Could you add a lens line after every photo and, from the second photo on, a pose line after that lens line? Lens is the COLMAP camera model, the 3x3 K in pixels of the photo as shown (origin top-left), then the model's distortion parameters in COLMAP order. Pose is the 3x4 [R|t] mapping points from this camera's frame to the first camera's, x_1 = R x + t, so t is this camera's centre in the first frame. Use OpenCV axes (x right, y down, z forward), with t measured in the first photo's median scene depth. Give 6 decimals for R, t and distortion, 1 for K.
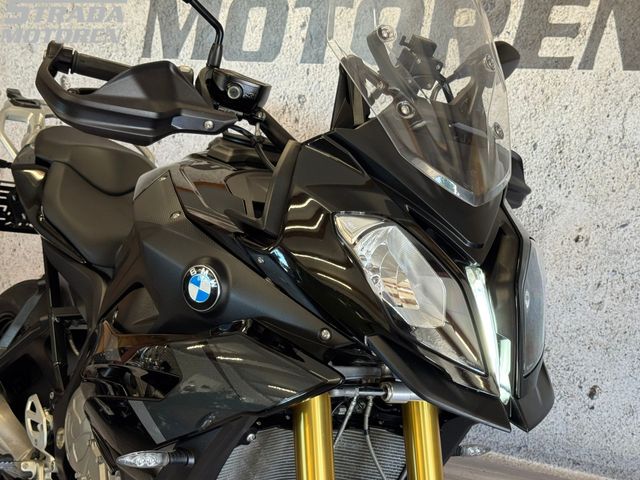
lens RADIAL K [[959.8, 0, 320.0], [0, 959.8, 240.0], [0, 0, 1]] dist [0.132257, -0.109041]
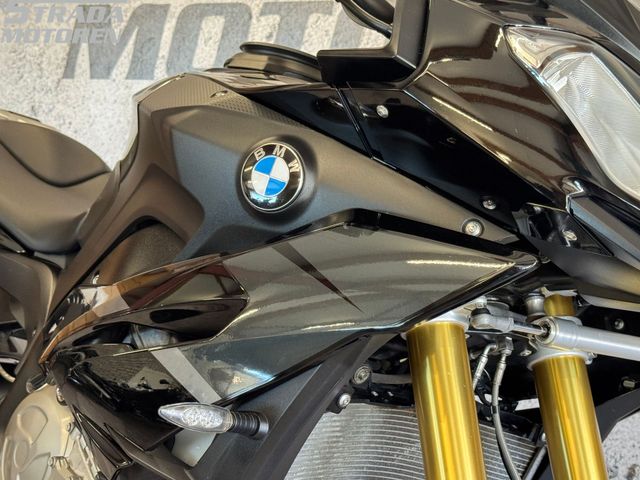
lens RADIAL K [[1033.3, 0, 320.0], [0, 1033.3, 240.0], [0, 0, 1]] dist [0.131037, -0.152655]
pose [[0.991049, 0.024607, 0.131215, -0.090770], [-0.002612, 0.986252, -0.165227, 0.105108], [-0.133476, 0.163405, 0.977488, 0.143163]]
